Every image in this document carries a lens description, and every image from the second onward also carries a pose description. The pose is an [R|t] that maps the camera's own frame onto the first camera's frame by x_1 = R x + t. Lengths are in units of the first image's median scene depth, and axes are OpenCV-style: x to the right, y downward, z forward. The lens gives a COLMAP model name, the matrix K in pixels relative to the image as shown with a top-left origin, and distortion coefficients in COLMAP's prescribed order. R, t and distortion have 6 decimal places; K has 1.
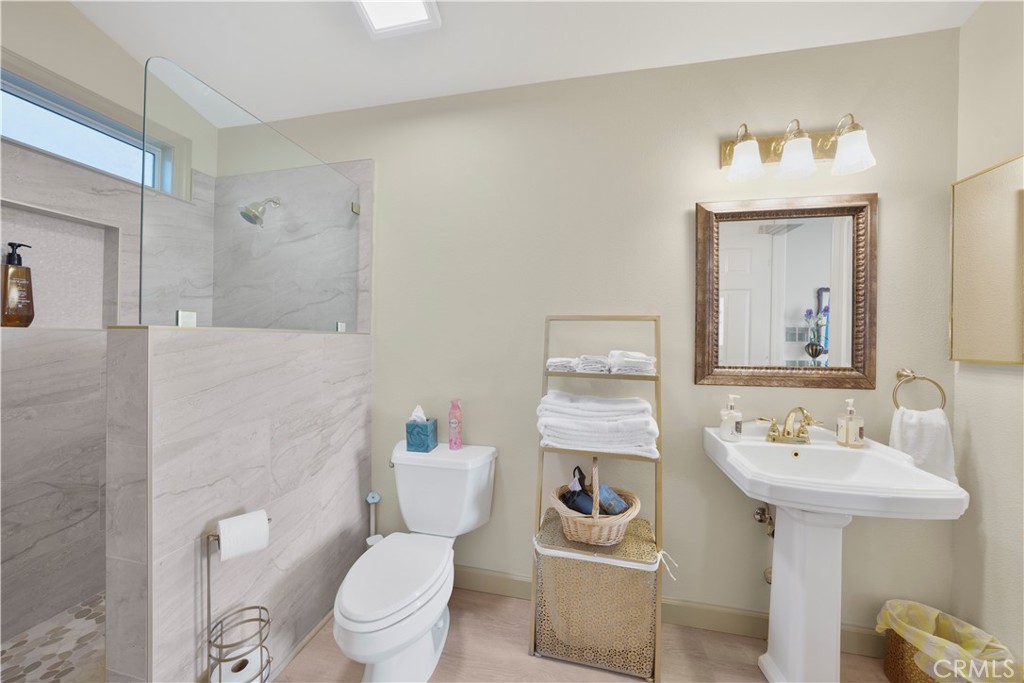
lens RADIAL K [[352.5, 0, 515.5], [0, 352.5, 339.4], [0, 0, 1]] dist [-0.019709, 0.000512]
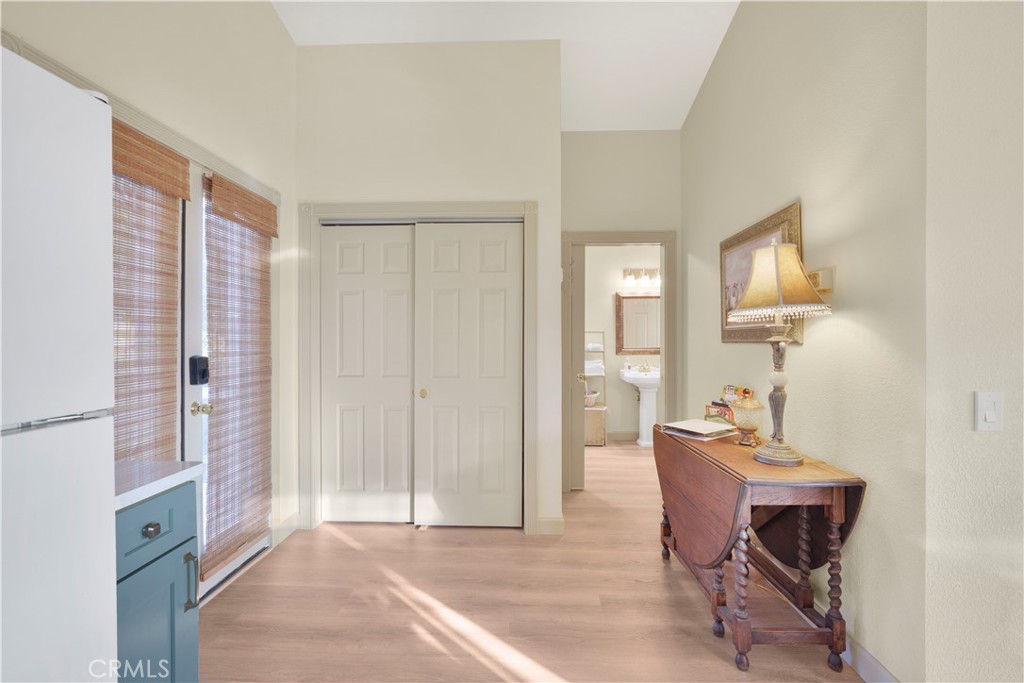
lens RADIAL K [[432.3, 0, 507.9], [0, 432.3, 346.6], [0, 0, 1]] dist [-0.003800, -0.000172]
pose [[0.984712, -0.017178, 0.173344, -0.976342], [0.014778, 0.999776, 0.015126, -0.006307], [-0.173565, -0.012333, 0.984745, -2.335995]]
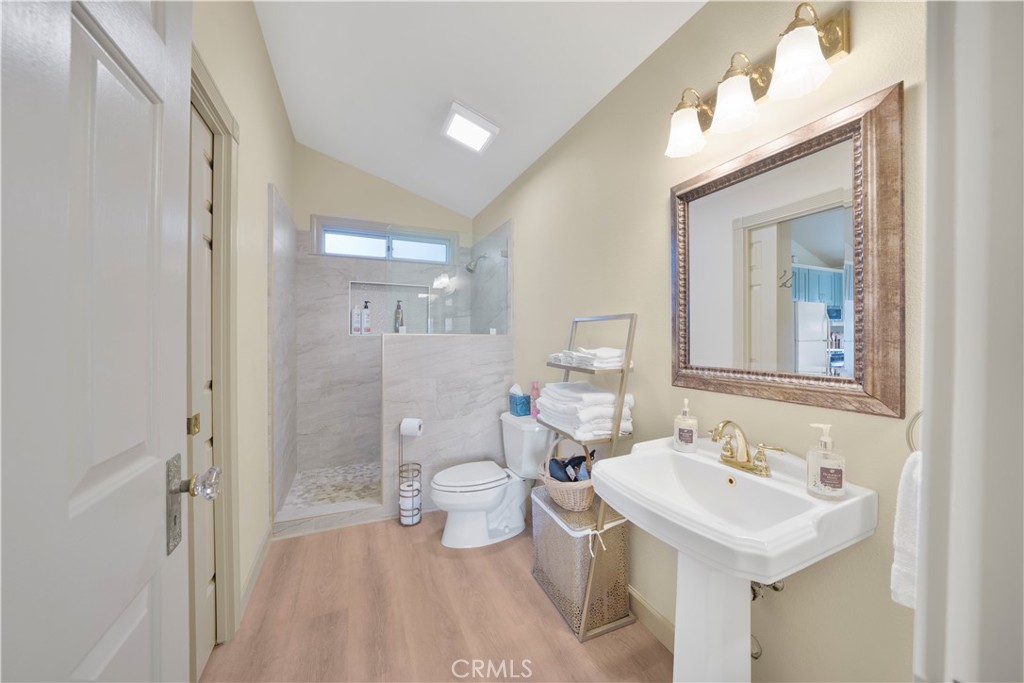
lens RADIAL K [[365.9, 0, 507.3], [0, 365.9, 339.3], [0, 0, 1]] dist [-0.023138, 0.001802]
pose [[0.580930, -0.004975, -0.813938, 1.032143], [0.001357, 0.999986, -0.005144, 0.011889], [0.813953, 0.001884, 0.580928, 0.099864]]
